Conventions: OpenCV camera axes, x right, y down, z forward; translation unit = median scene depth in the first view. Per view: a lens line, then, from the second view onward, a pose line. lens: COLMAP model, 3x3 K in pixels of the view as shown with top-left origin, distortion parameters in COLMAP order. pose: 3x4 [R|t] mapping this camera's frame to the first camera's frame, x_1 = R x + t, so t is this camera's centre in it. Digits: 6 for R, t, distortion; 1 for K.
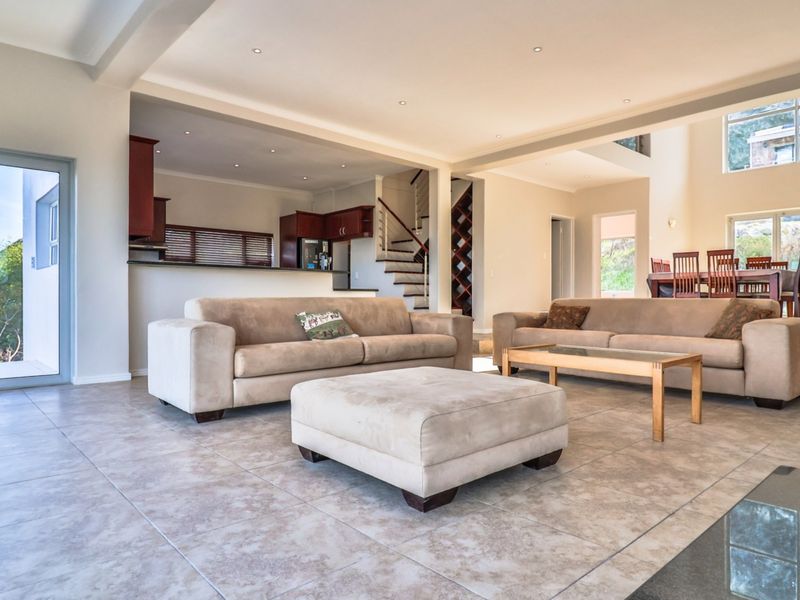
lens RADIAL K [[524.3, 0, 400.0], [0, 524.3, 300.0], [0, 0, 1]] dist [-0.007352, -0.003164]
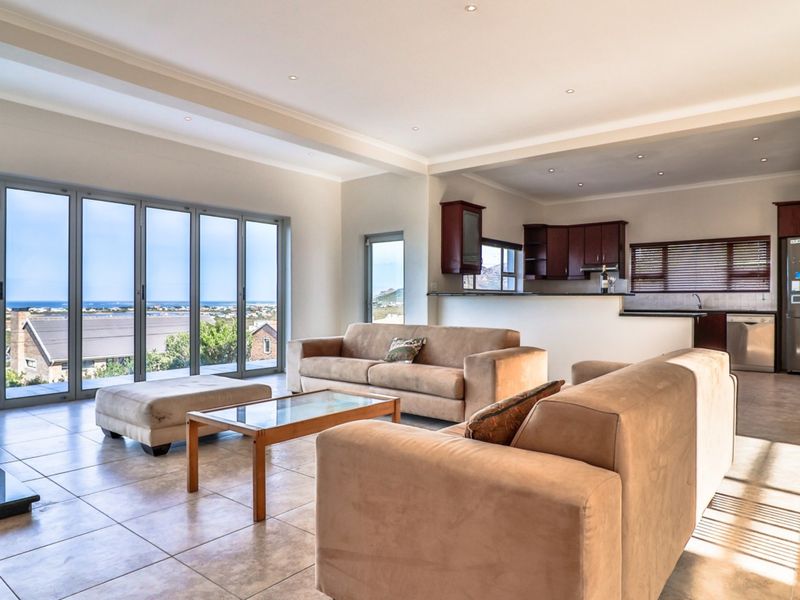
lens RADIAL K [[524.3, 0, 400.0], [0, 524.3, 300.0], [0, 0, 1]] dist [-0.007352, -0.003164]
pose [[0.149293, -0.000375, -0.988793, 0.451448], [-0.002404, 0.999997, -0.000742, -0.030167], [0.988790, 0.002488, 0.149291, 0.359250]]
